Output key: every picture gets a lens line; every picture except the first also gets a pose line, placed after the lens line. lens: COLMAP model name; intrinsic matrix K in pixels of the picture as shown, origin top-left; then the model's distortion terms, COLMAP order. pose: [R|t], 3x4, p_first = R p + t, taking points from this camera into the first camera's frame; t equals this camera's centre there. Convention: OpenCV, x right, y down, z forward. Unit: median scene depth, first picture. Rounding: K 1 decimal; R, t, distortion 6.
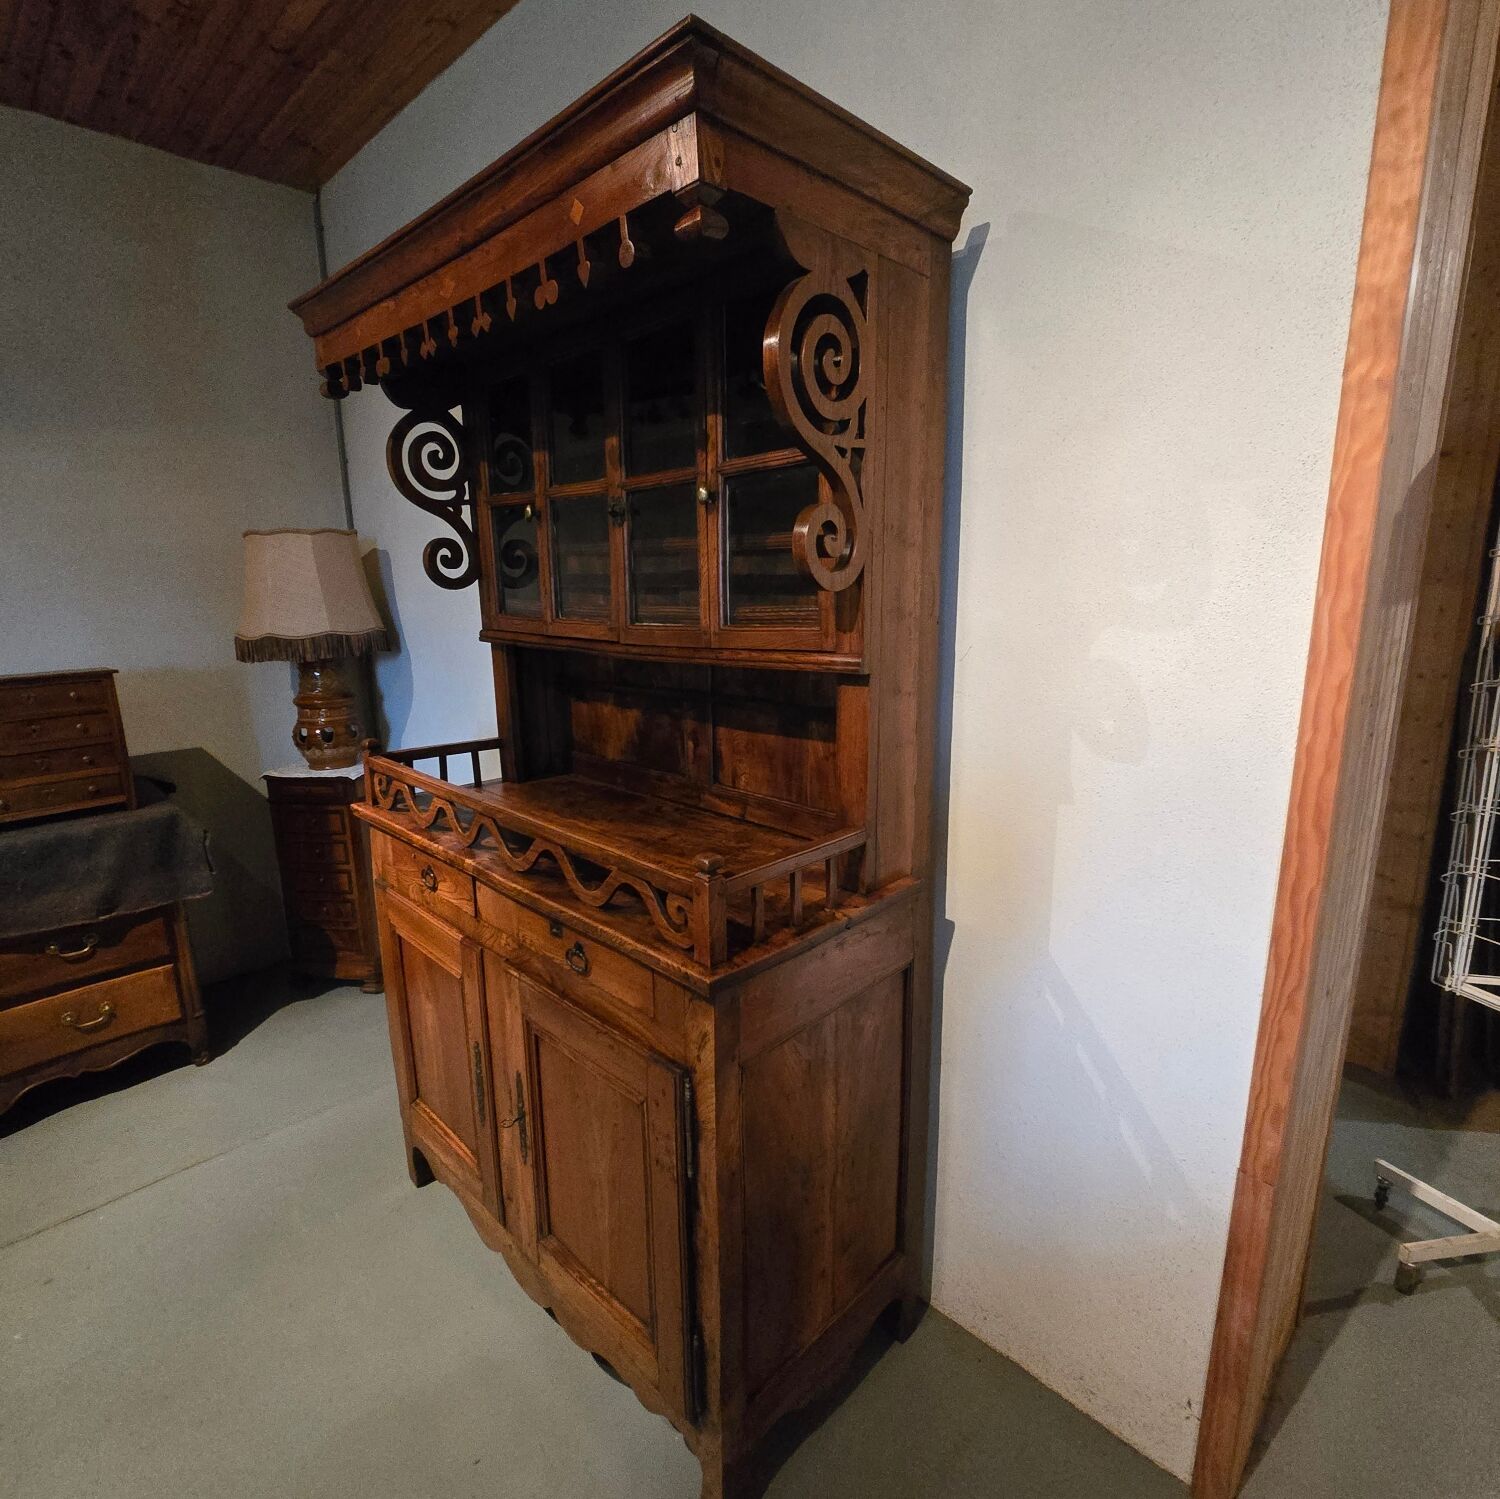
lens RADIAL K [[819.3, 0, 756.4], [0, 819.3, 750.6], [0, 0, 1]] dist [0.001845, -0.004018]
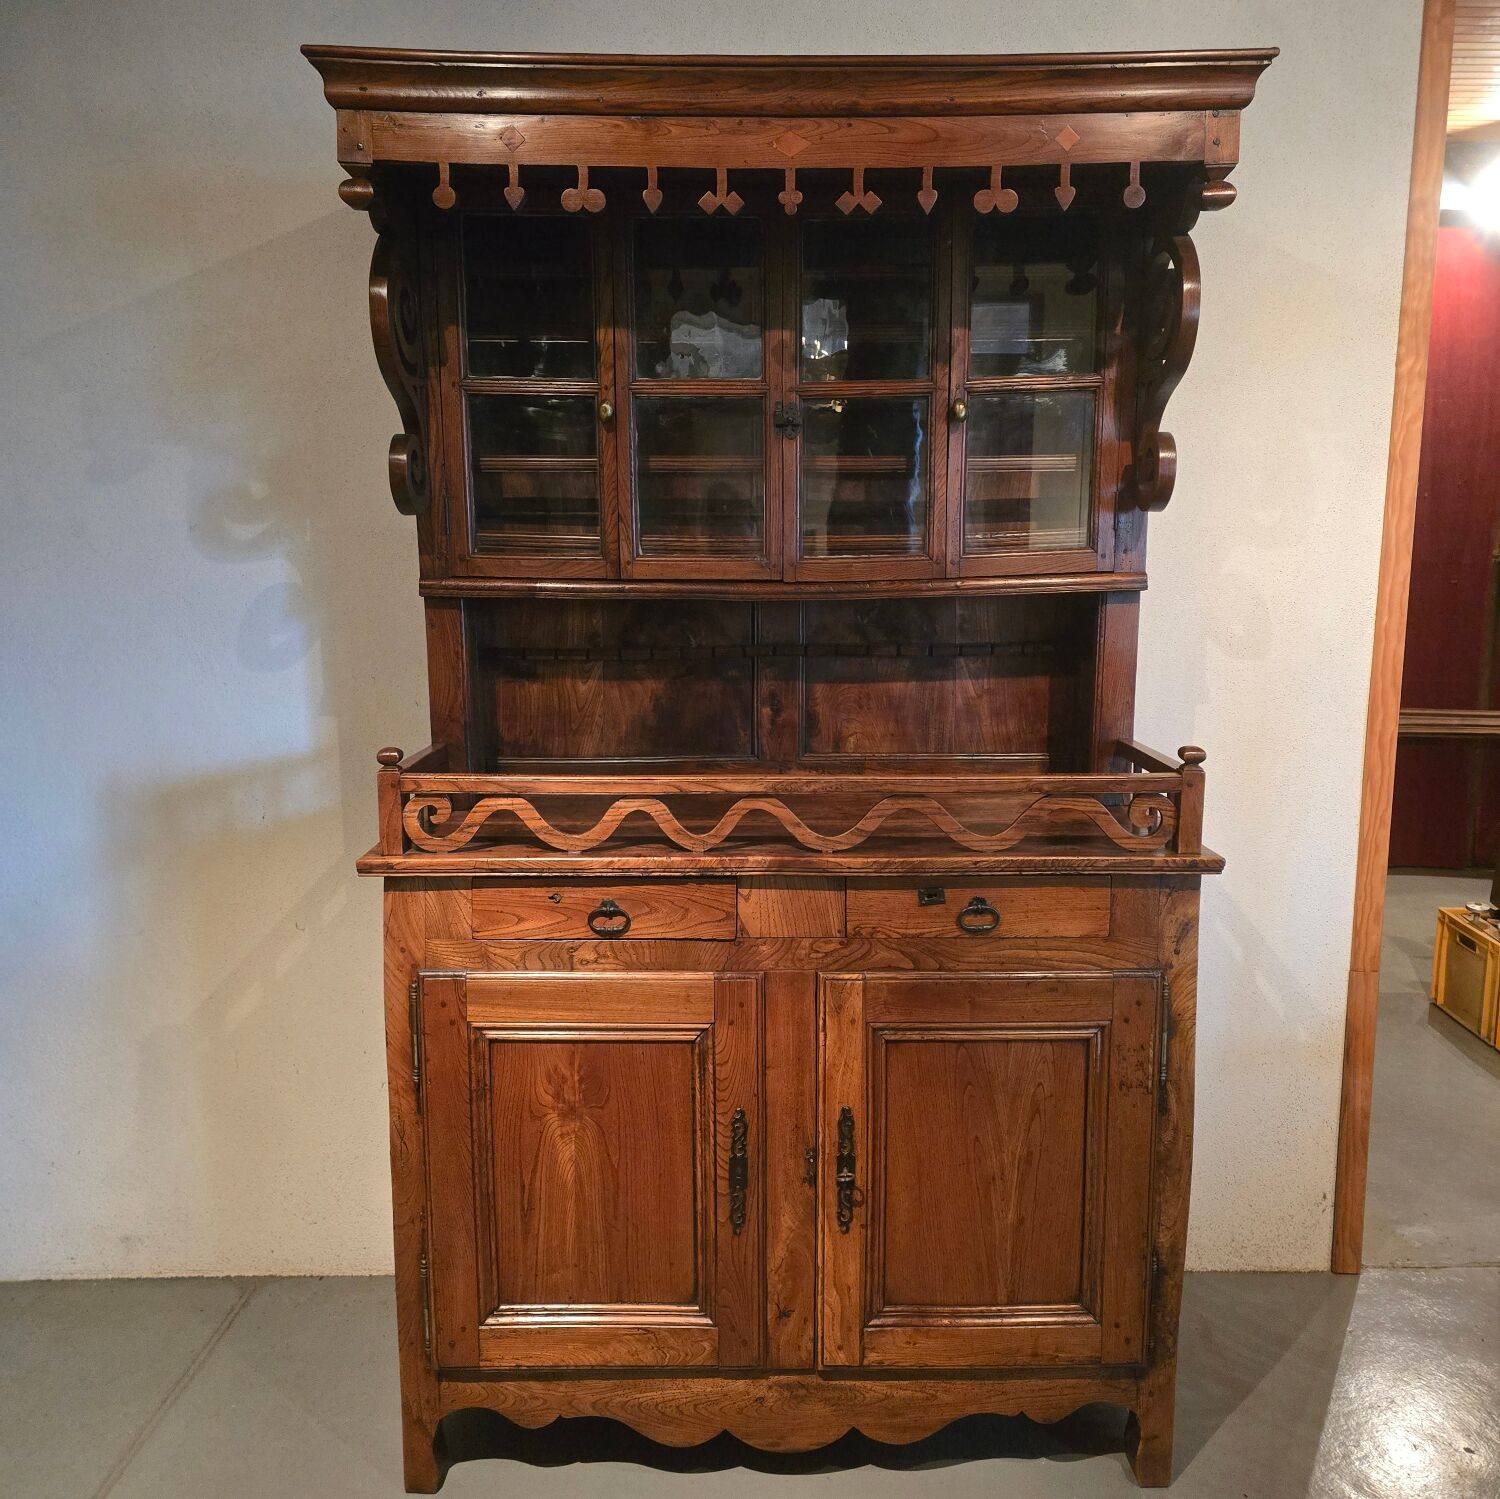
lens RADIAL K [[1337.9, 0, 759.6], [0, 1337.9, 746.7], [0, 0, 1]] dist [0.139441, -0.242232]
pose [[0.706691, -0.103456, 0.699918, -1.137378], [0.142356, 0.989812, 0.002573, 0.025586], [-0.693053, 0.097819, 0.714219, 0.075367]]
